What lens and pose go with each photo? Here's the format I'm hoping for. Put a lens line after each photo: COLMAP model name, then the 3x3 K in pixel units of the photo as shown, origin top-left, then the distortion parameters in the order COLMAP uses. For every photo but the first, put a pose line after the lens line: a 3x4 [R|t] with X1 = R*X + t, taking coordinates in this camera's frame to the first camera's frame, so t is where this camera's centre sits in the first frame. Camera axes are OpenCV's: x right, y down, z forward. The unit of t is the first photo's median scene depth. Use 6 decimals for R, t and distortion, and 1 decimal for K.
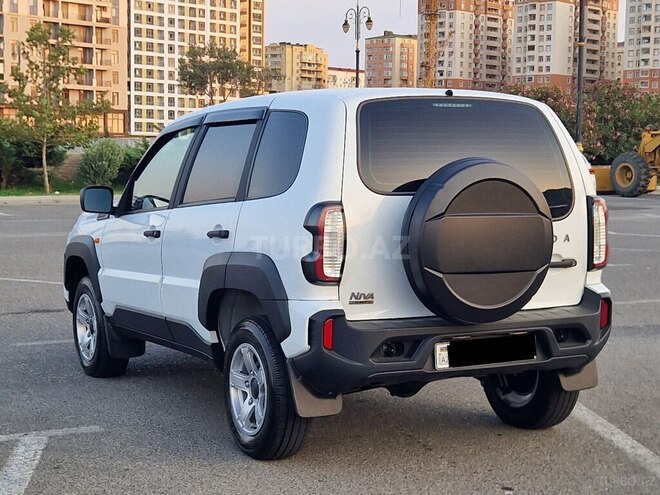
lens RADIAL K [[1299.1, 0, 339.9], [0, 1299.1, 245.0], [0, 0, 1]] dist [-0.183295, 2.783011]
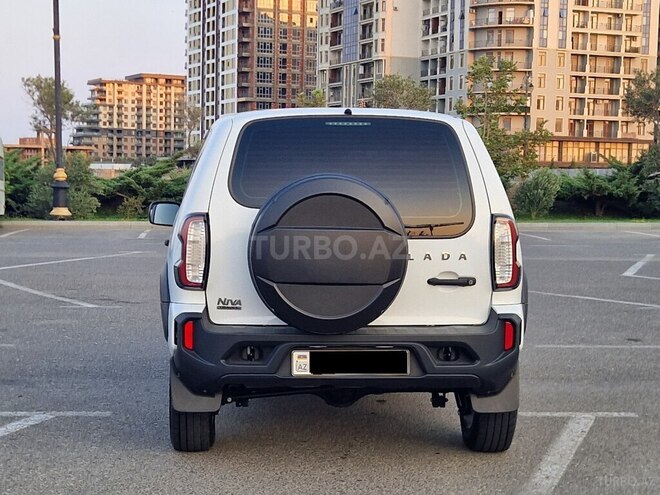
lens RADIAL K [[1291.3, 0, 311.4], [0, 1291.3, 247.8], [0, 0, 1]] dist [0.109528, -0.078692]
pose [[0.908012, 0.028300, -0.417988, 0.492352], [-0.037486, 0.999202, -0.013783, 0.006372], [0.417264, 0.028184, 0.908348, 0.053720]]
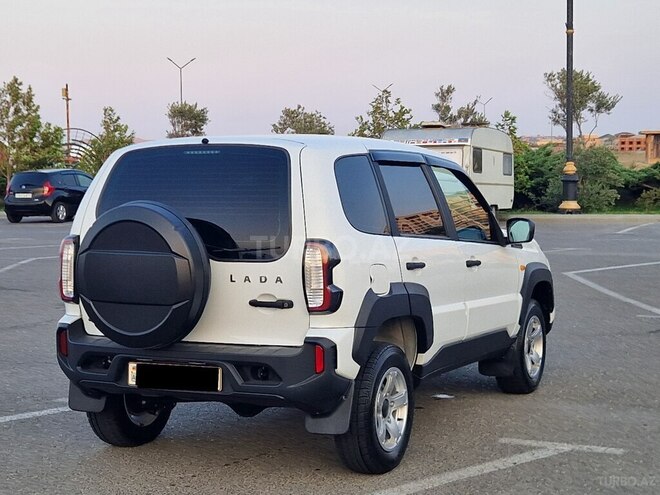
lens RADIAL K [[1291.3, 0, 311.4], [0, 1291.3, 247.8], [0, 0, 1]] dist [0.109528, -0.078692]
pose [[0.591170, 0.044018, -0.805345, 1.028823], [-0.048017, 0.998659, 0.019337, -0.052213], [0.805117, 0.027239, 0.592491, 0.423705]]
